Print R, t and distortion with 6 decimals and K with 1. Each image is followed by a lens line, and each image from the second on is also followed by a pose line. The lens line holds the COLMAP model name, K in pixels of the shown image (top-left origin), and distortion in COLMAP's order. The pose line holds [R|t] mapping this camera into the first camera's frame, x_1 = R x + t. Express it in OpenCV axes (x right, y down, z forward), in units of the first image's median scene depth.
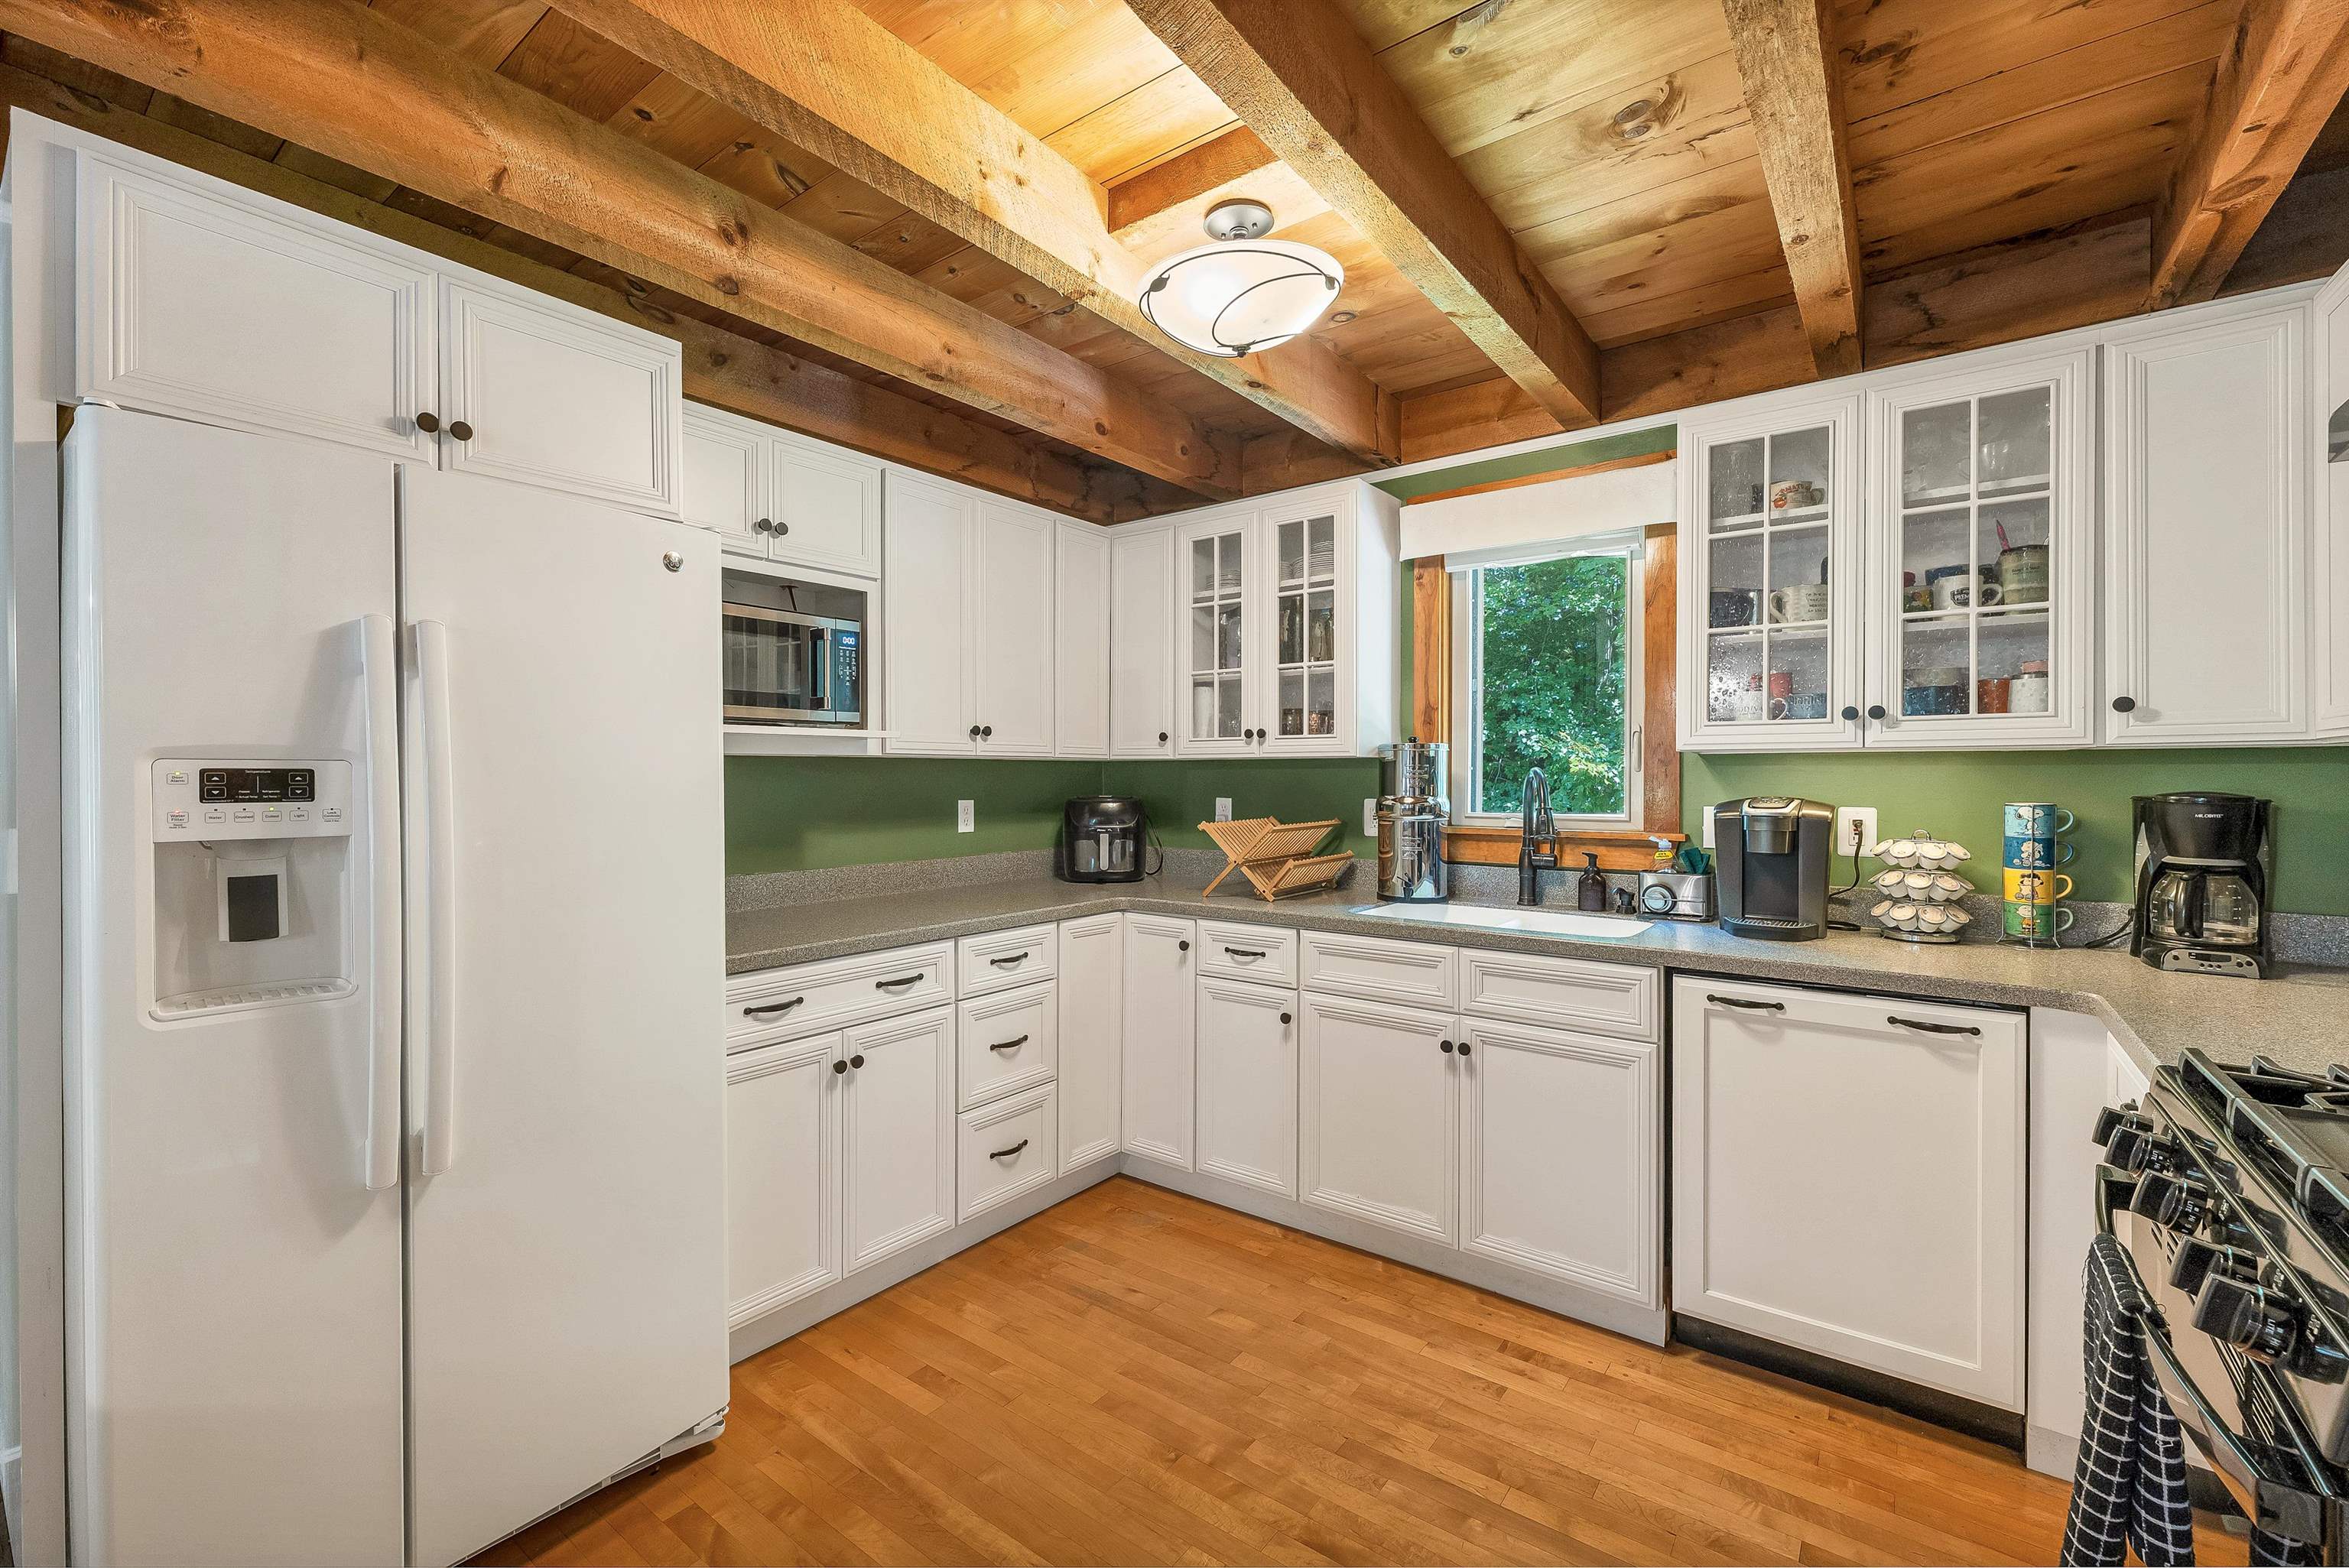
lens RADIAL K [[989.4, 0, 1162.1], [0, 989.4, 783.7], [0, 0, 1]] dist [0.000017, -0.000869]
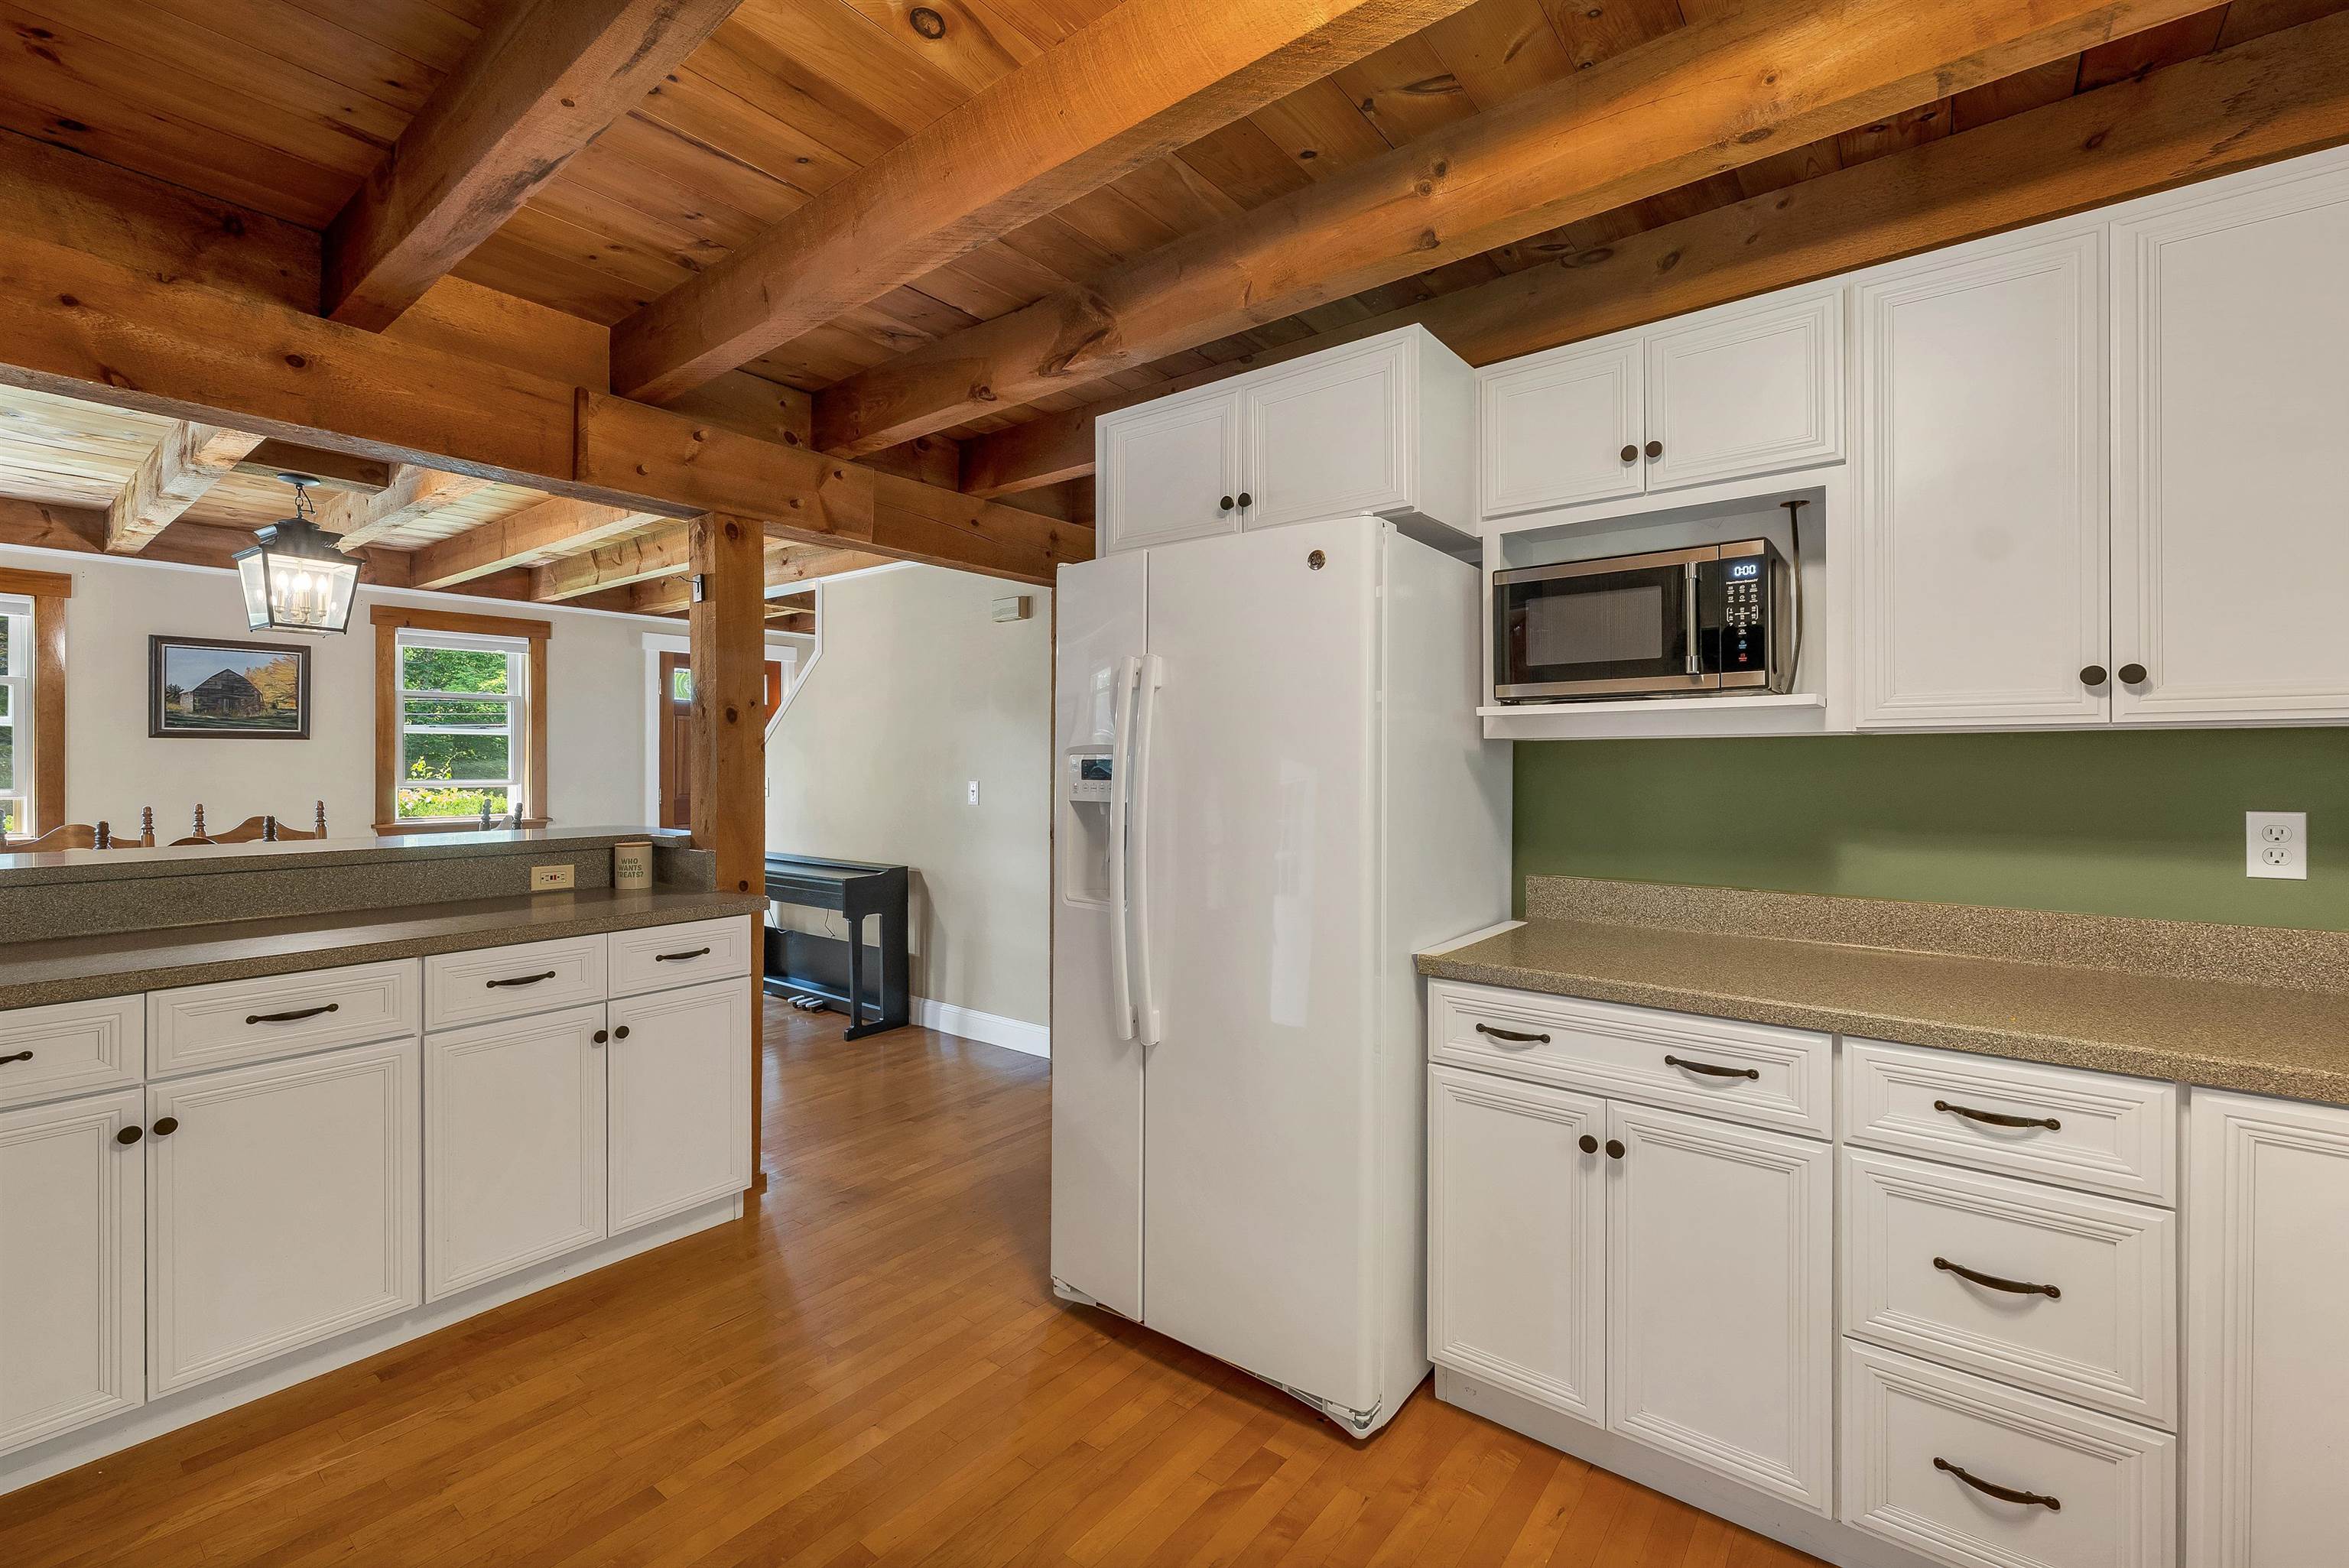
lens RADIAL K [[989.4, 0, 1168.5], [0, 989.4, 763.9], [0, 0, 1]] dist [0.000017, -0.000869]
pose [[-0.018504, -0.001426, -0.999828, 0.408097], [-0.007198, 0.999973, -0.001293, -0.003688], [0.999803, 0.007172, -0.018514, 0.630545]]
